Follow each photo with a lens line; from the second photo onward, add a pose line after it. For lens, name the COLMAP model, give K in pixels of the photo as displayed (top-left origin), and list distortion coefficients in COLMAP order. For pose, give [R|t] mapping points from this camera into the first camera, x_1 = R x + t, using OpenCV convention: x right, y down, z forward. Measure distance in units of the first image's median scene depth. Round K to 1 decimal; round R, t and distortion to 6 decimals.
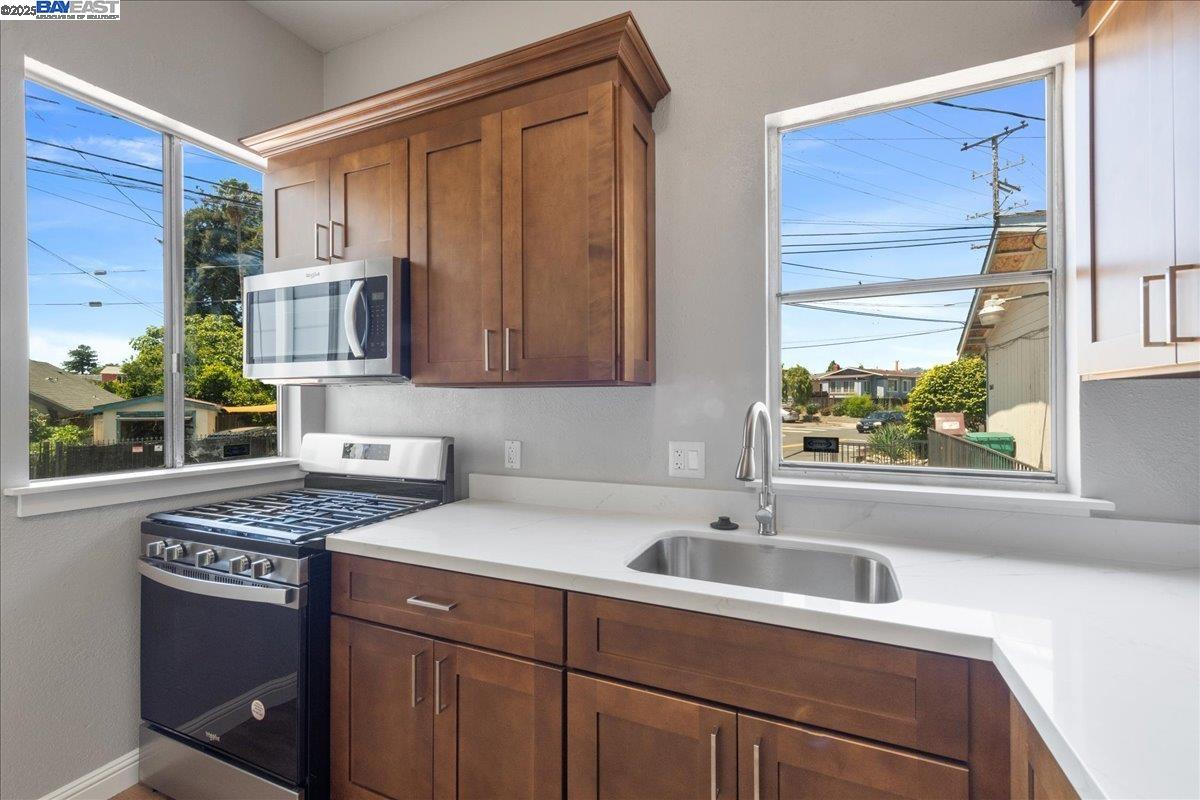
lens RADIAL K [[465.5, 0, 627.6], [0, 465.5, 401.5], [0, 0, 1]] dist [0.008596, -0.001827]
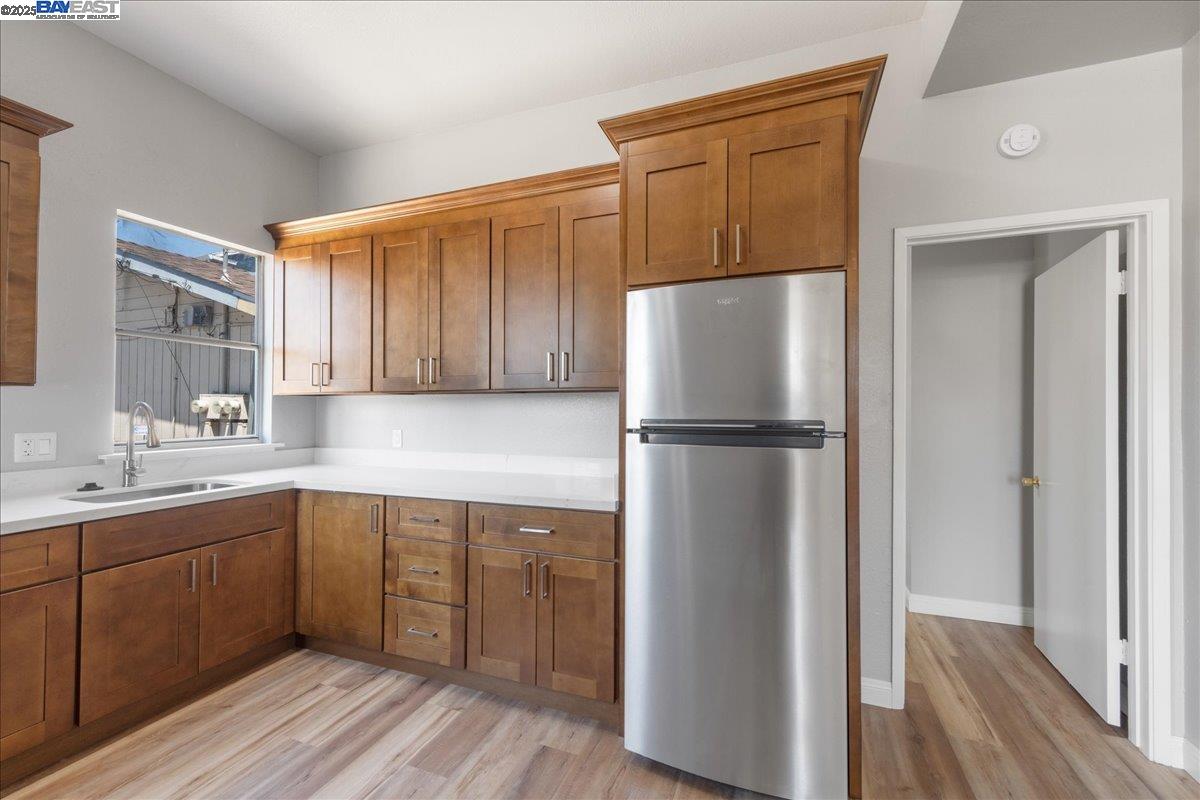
lens RADIAL K [[465.5, 0, 602.4], [0, 465.5, 407.2], [0, 0, 1]] dist [0.008596, -0.001827]
pose [[-0.081637, 0.006280, 0.996642, -1.105801], [0.000688, 0.999980, -0.006245, 0.025085], [-0.996662, 0.000176, -0.081640, -0.349054]]
